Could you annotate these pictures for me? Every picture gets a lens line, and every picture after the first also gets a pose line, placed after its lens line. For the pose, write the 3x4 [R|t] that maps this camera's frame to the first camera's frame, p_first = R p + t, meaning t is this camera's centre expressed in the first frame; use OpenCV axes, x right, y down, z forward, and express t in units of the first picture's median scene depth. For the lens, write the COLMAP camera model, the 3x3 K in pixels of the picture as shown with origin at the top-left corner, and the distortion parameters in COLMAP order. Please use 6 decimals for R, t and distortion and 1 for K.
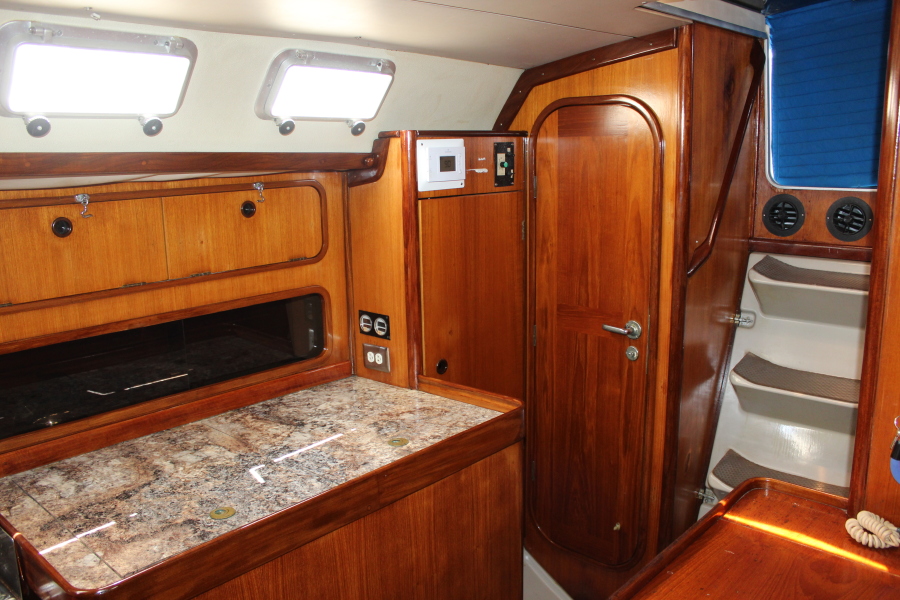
lens RADIAL K [[748.0, 0, 451.9], [0, 748.0, 306.8], [0, 0, 1]] dist [-0.157511, 0.125000]
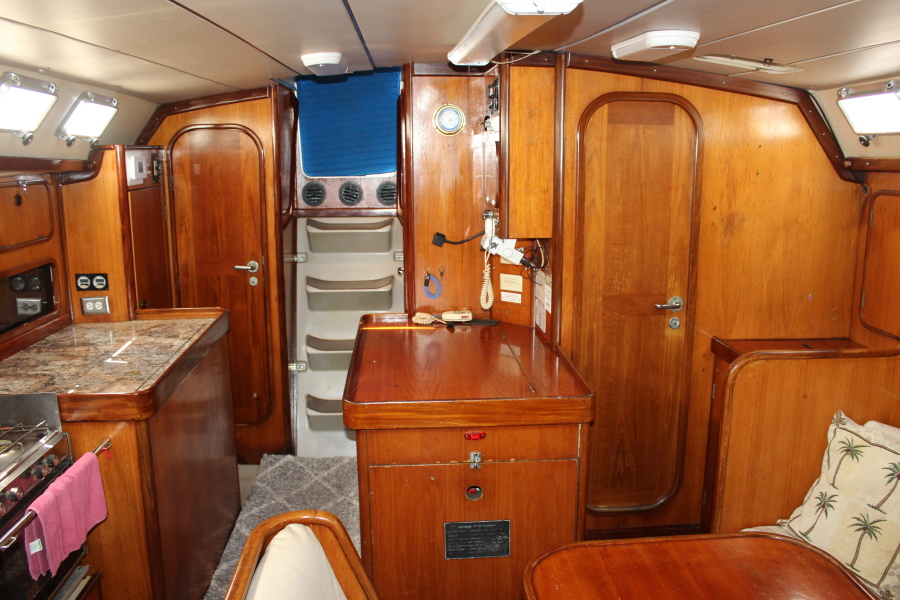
lens RADIAL K [[737.9, 0, 452.1], [0, 737.9, 305.8], [0, 0, 1]] dist [-0.144112, 0.089864]
pose [[0.681459, -0.133836, 0.719515, -0.704736], [0.142822, 0.988554, 0.048611, 0.113822], [-0.717785, 0.069636, 0.692774, -0.480006]]
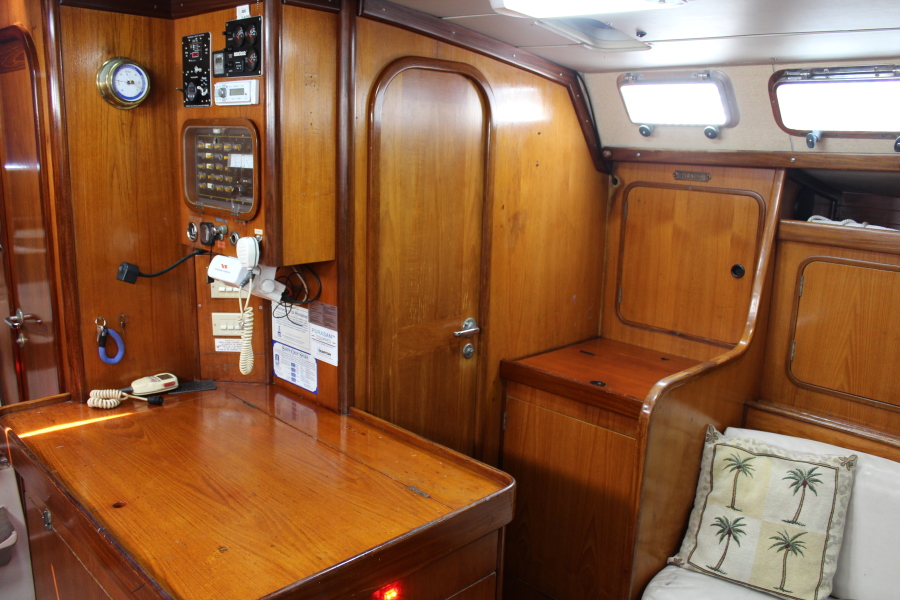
lens RADIAL K [[748.0, 0, 450.3], [0, 748.0, 294.4], [0, 0, 1]] dist [-0.157511, 0.125000]
pose [[0.024602, -0.186028, 0.982236, -0.535452], [0.178069, 0.967637, 0.178803, -0.020581], [-0.983710, 0.170507, 0.056932, 0.127718]]
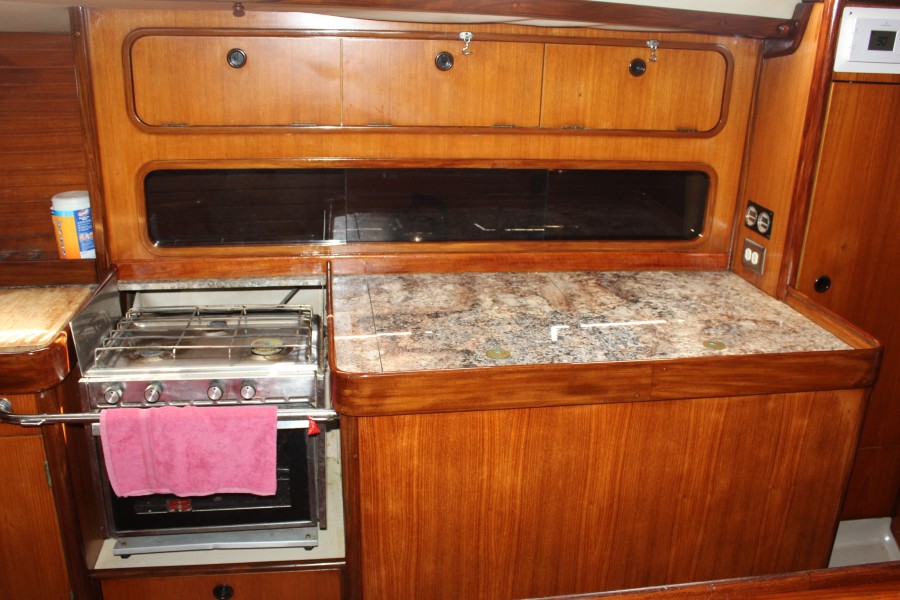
lens RADIAL K [[786.5, 0, 453.2], [0, 786.5, 312.9], [0, 0, 1]] dist [-0.149308, 0.085355]
pose [[0.777915, 0.268983, -0.567887, 0.183544], [-0.176740, 0.960925, 0.213042, 0.000763], [0.603001, -0.065361, 0.795058, 0.058242]]
